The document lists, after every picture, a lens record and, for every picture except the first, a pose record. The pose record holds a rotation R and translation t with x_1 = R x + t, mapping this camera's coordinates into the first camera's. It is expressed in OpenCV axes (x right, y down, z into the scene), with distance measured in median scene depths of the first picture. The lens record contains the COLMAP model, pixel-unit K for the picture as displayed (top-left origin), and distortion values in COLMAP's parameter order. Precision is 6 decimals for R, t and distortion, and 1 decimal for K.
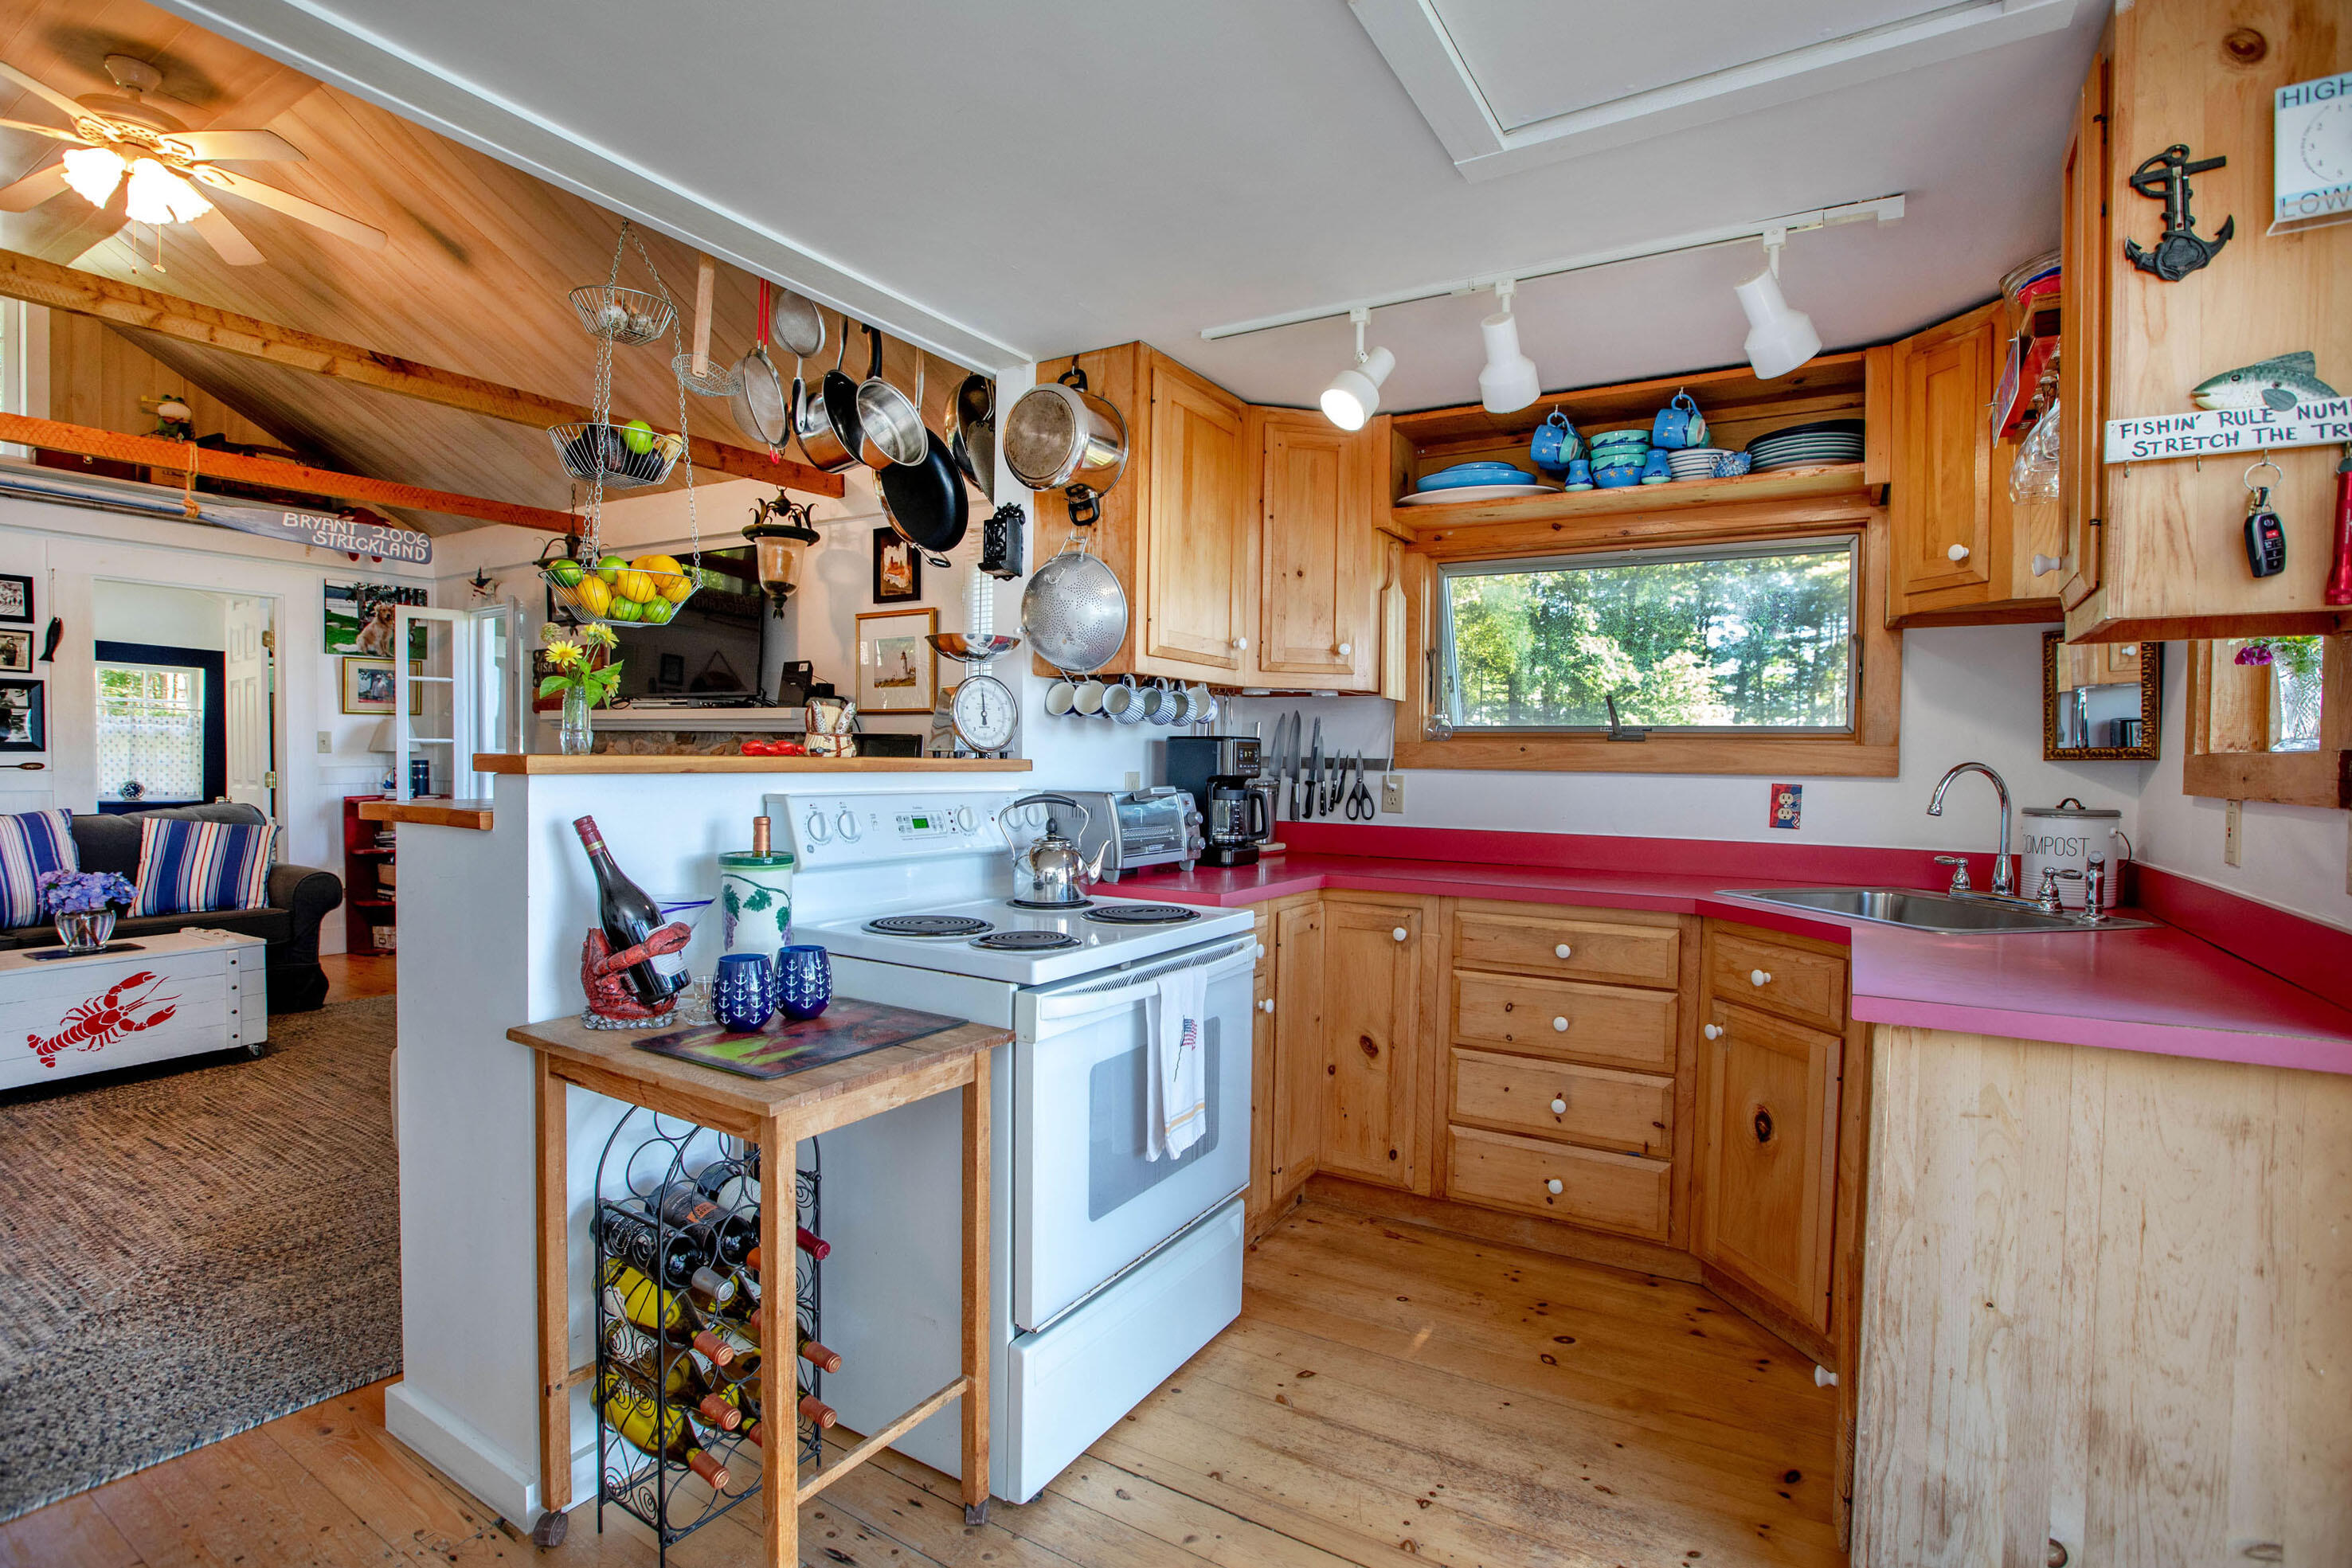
lens RADIAL K [[1111.8, 0, 1174.8], [0, 1111.8, 785.7], [0, 0, 1]] dist [-0.045131, 0.017082]
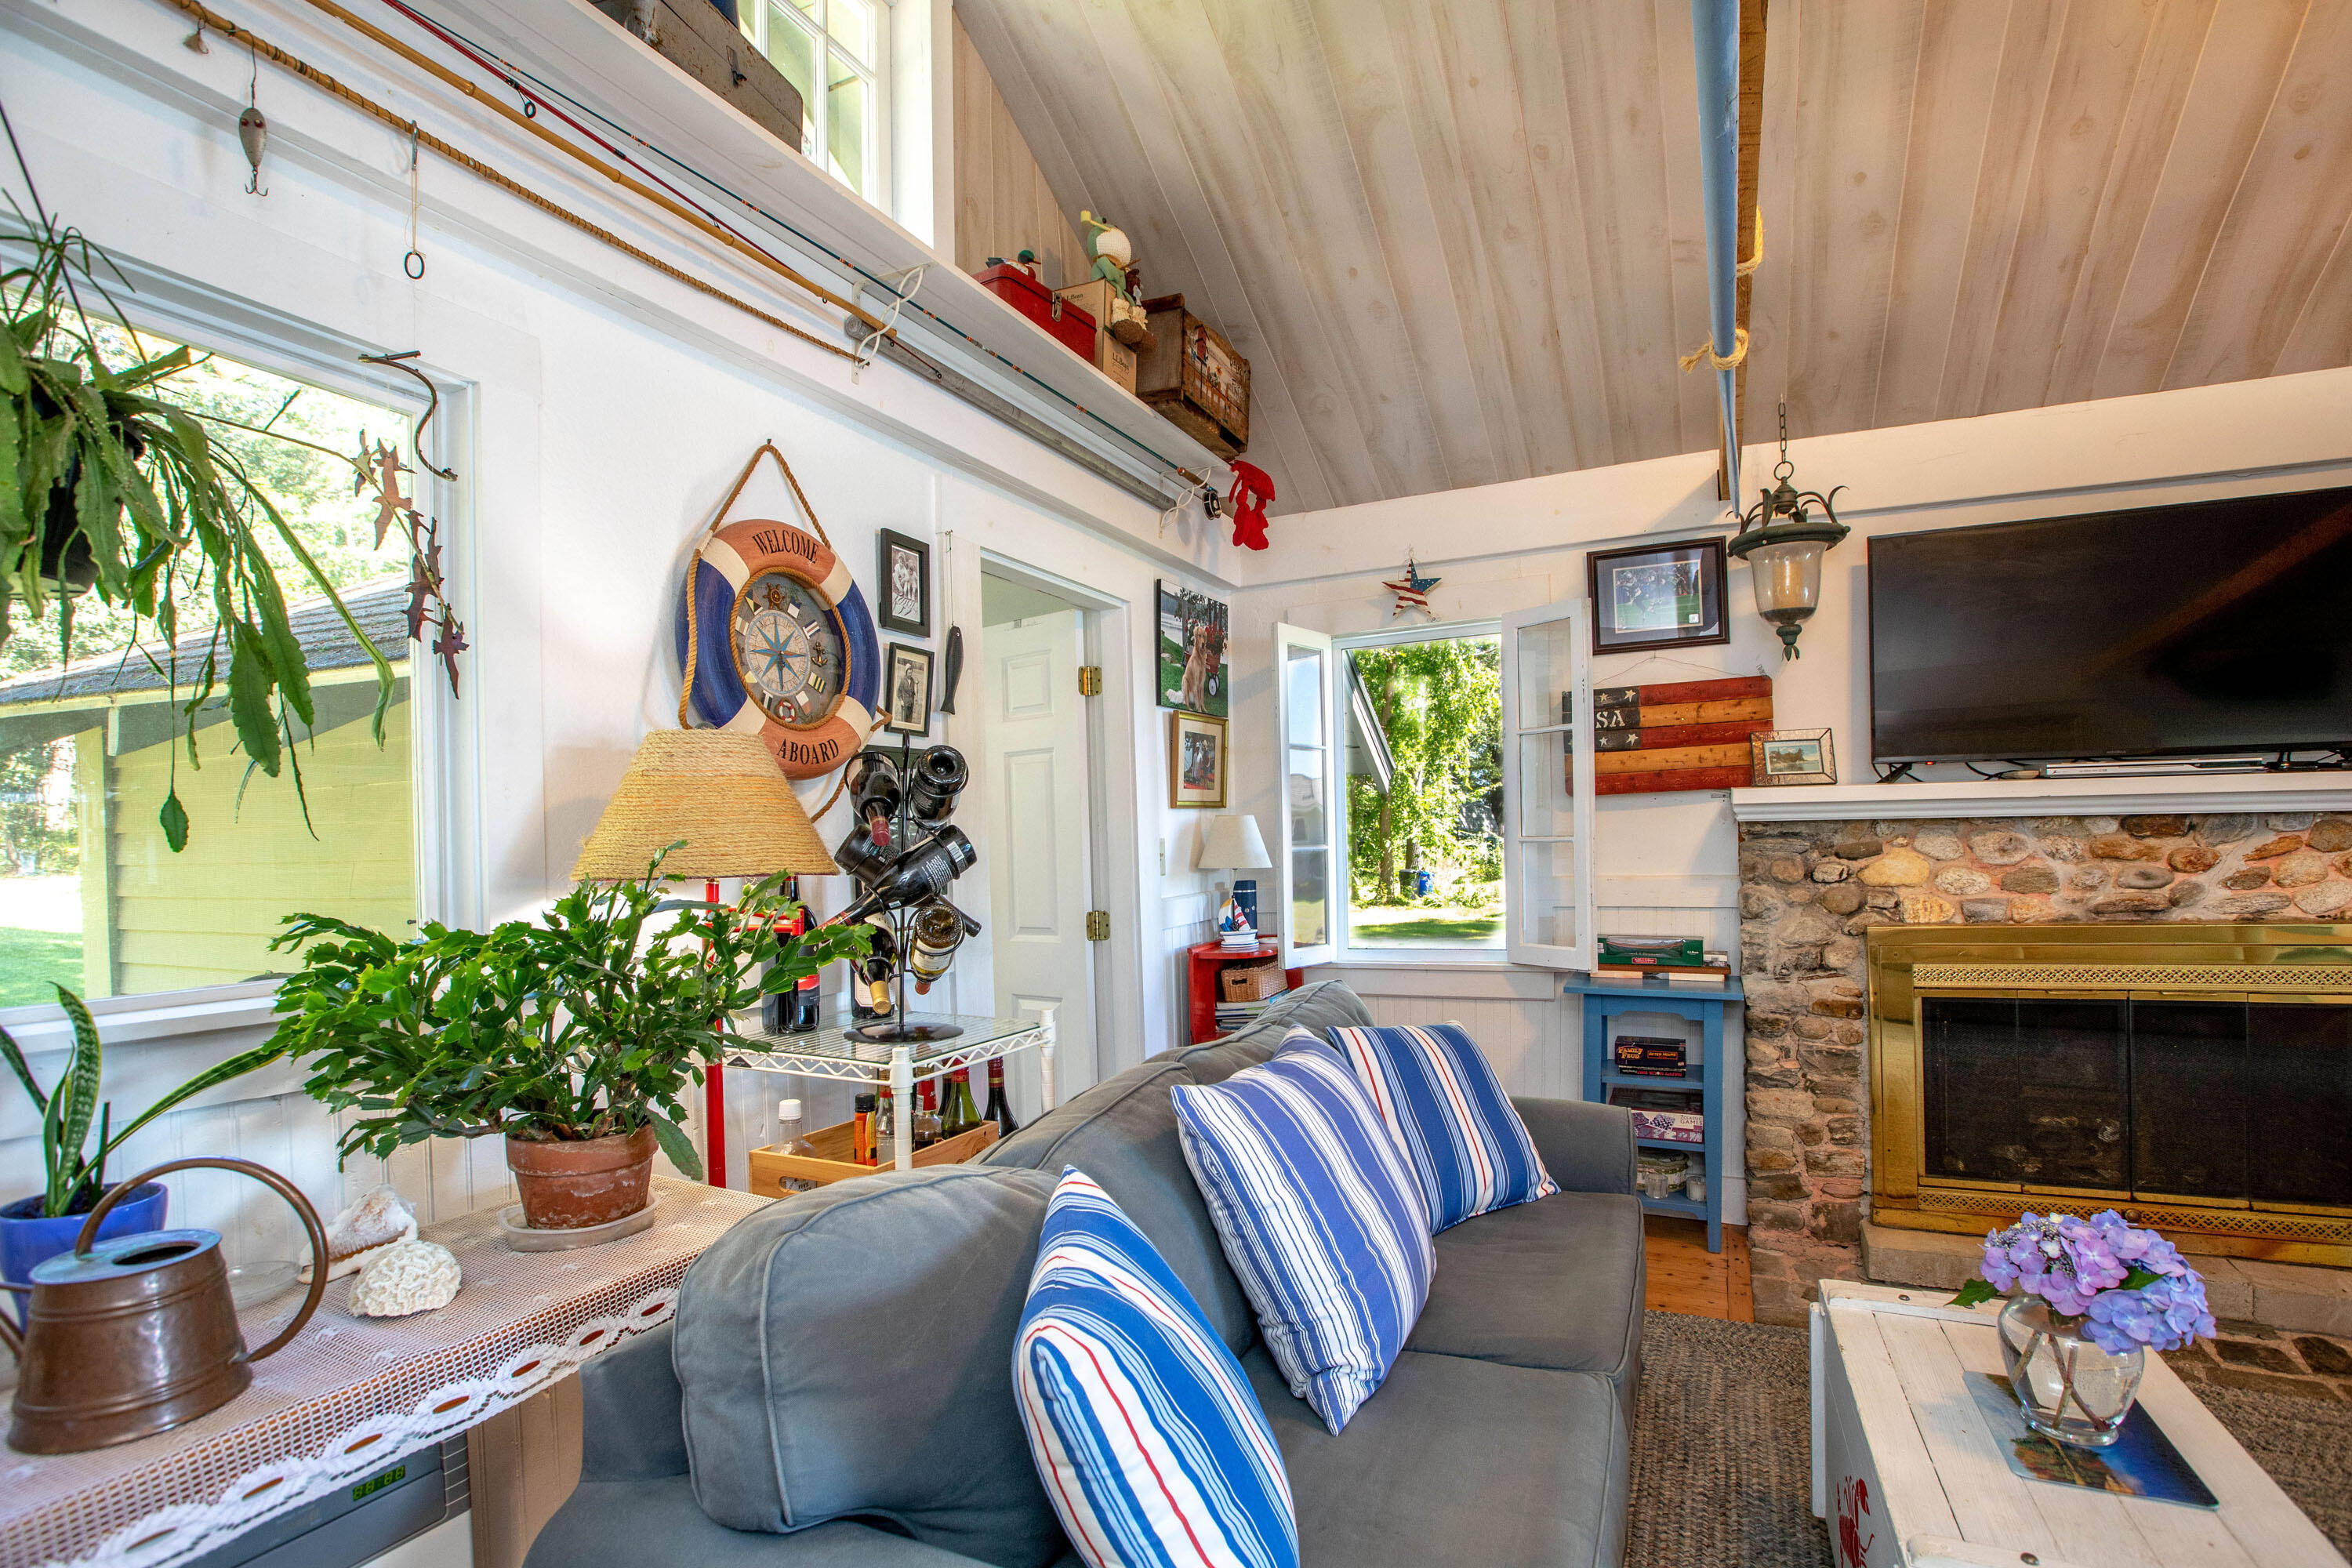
lens RADIAL K [[1111.9, 0, 1175.6], [0, 1111.9, 851.3], [0, 0, 1]] dist [-0.045131, 0.017082]
pose [[0.993980, -0.035088, 0.103793, -1.004445], [0.036761, 0.999223, -0.014248, -0.040804], [-0.103212, 0.017978, 0.994497, 0.485116]]
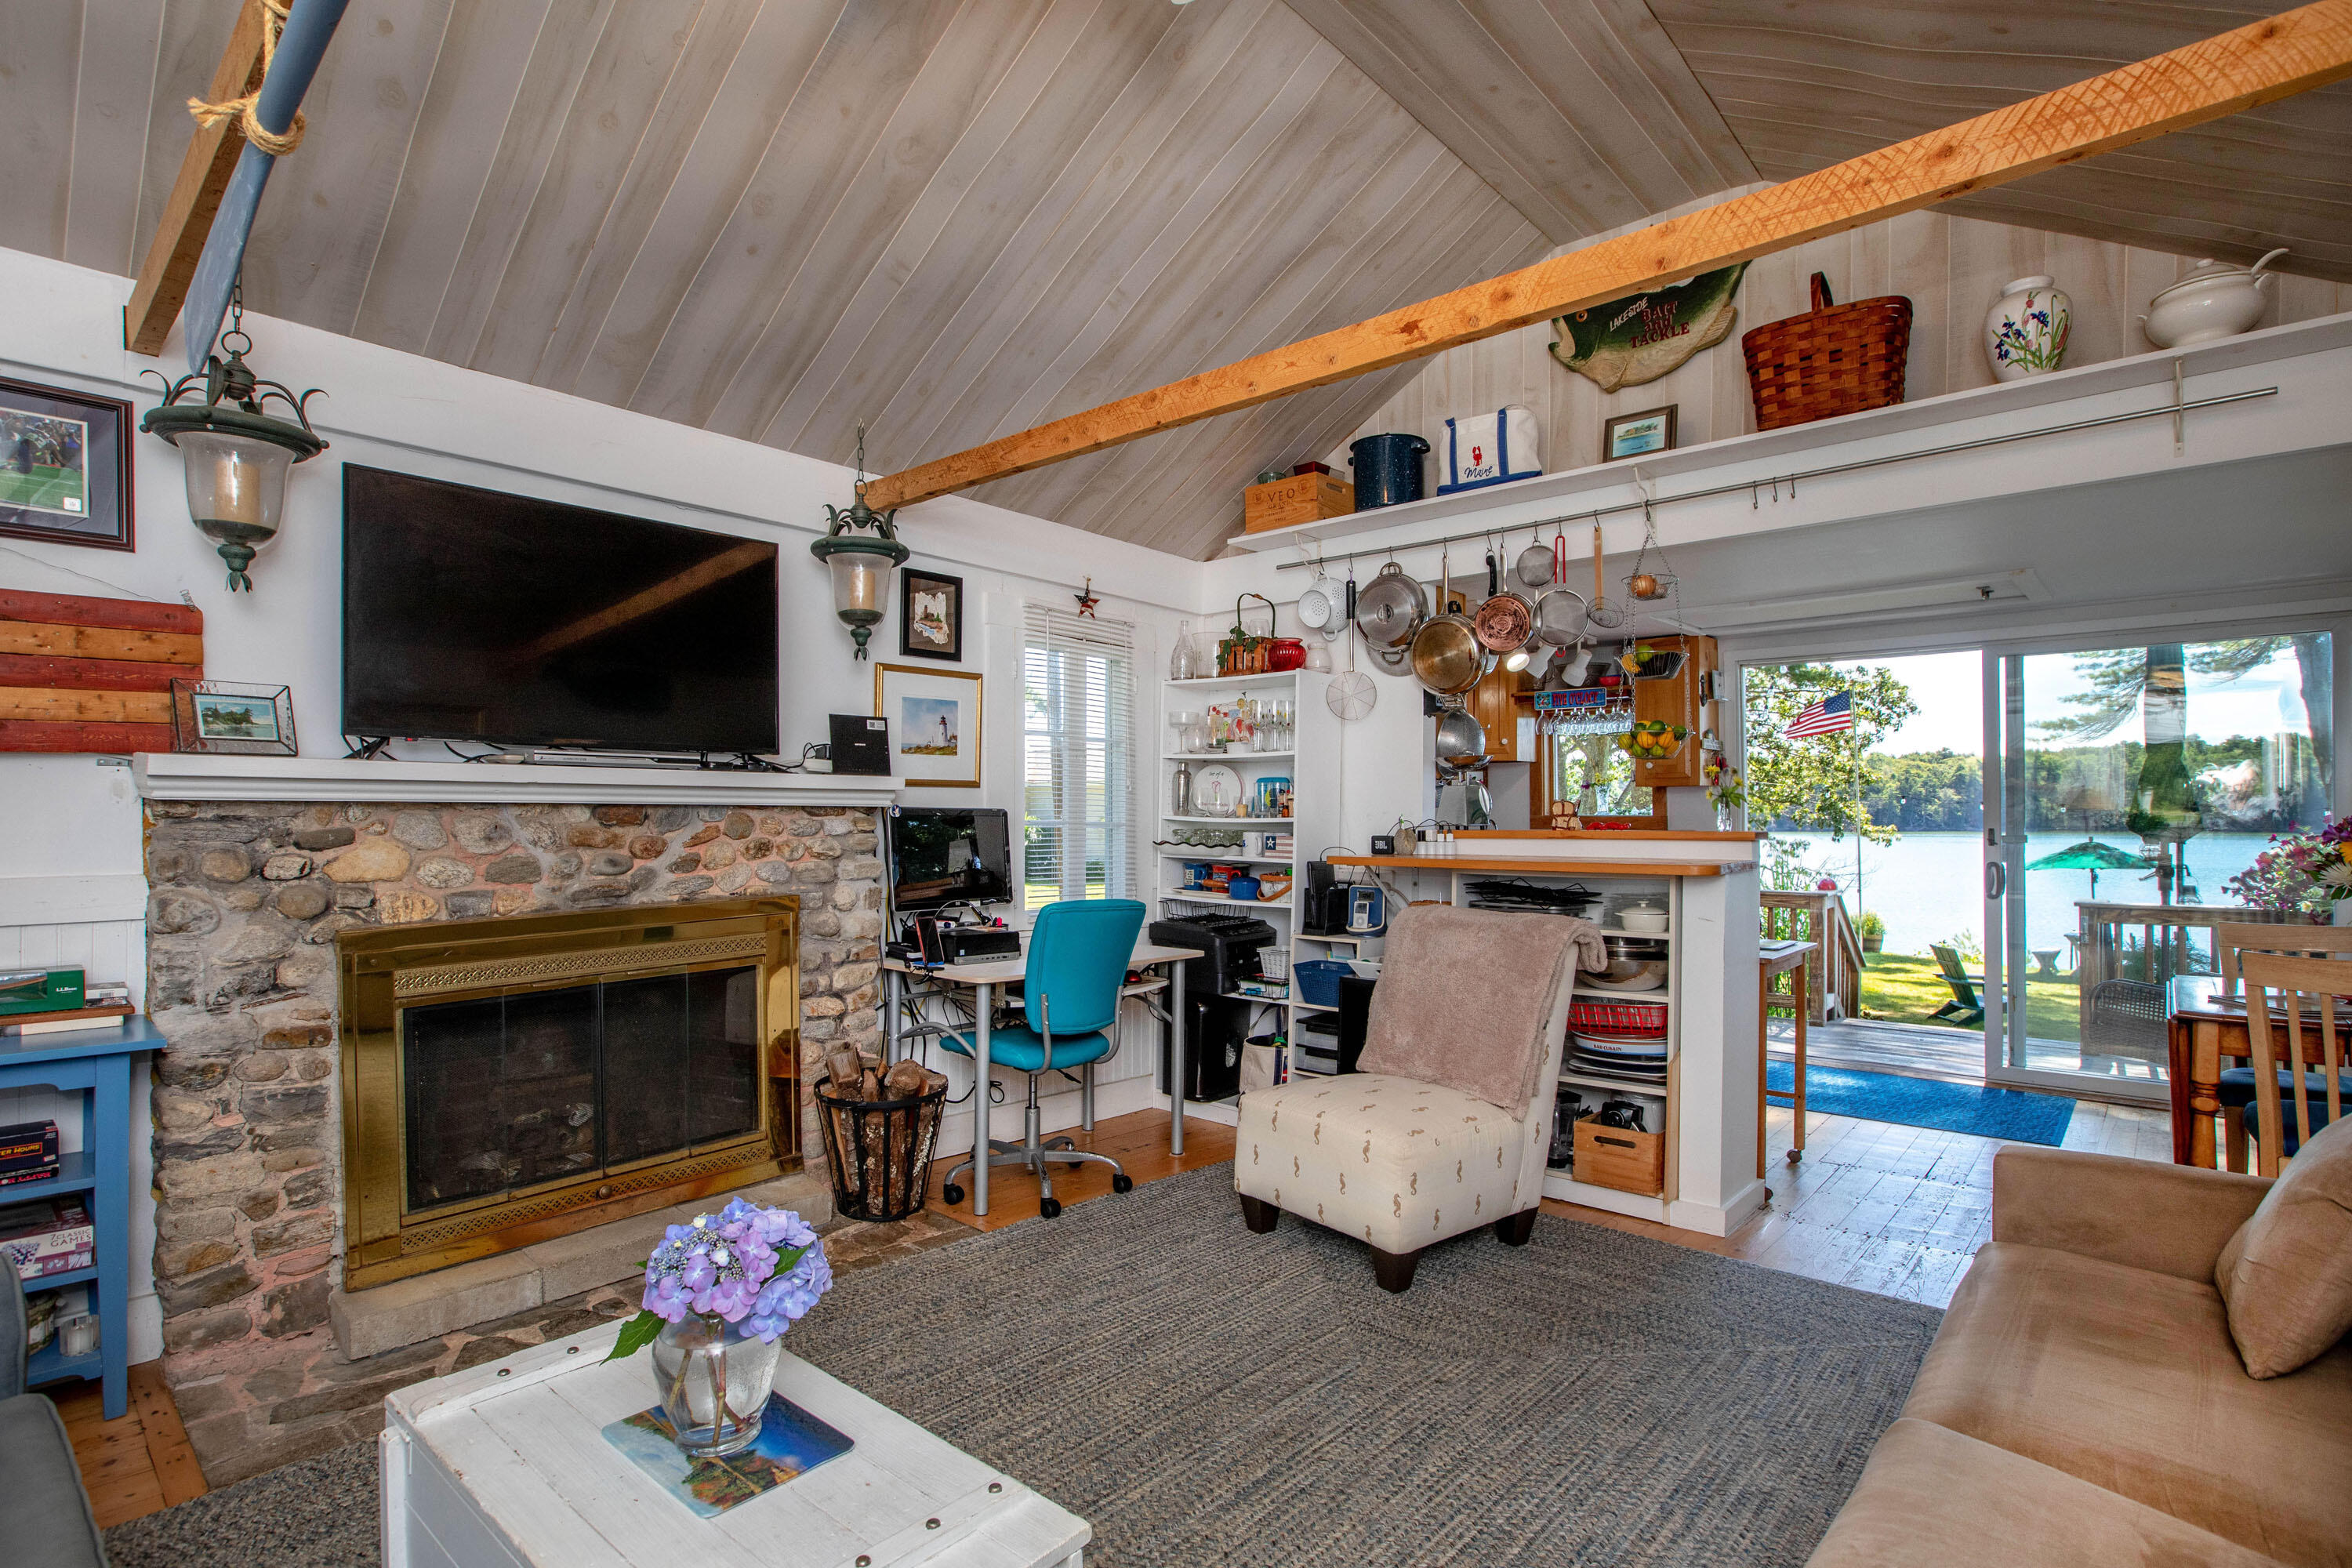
lens RADIAL K [[1158.4, 0, 1194.6], [0, 1158.4, 815.8], [0, 0, 1]] dist [-0.045810, 0.015183]
pose [[0.165653, -0.016430, 0.986047, -1.005841], [0.031200, 0.999448, 0.011412, -0.040096], [-0.985691, 0.028874, 0.166074, 0.577707]]
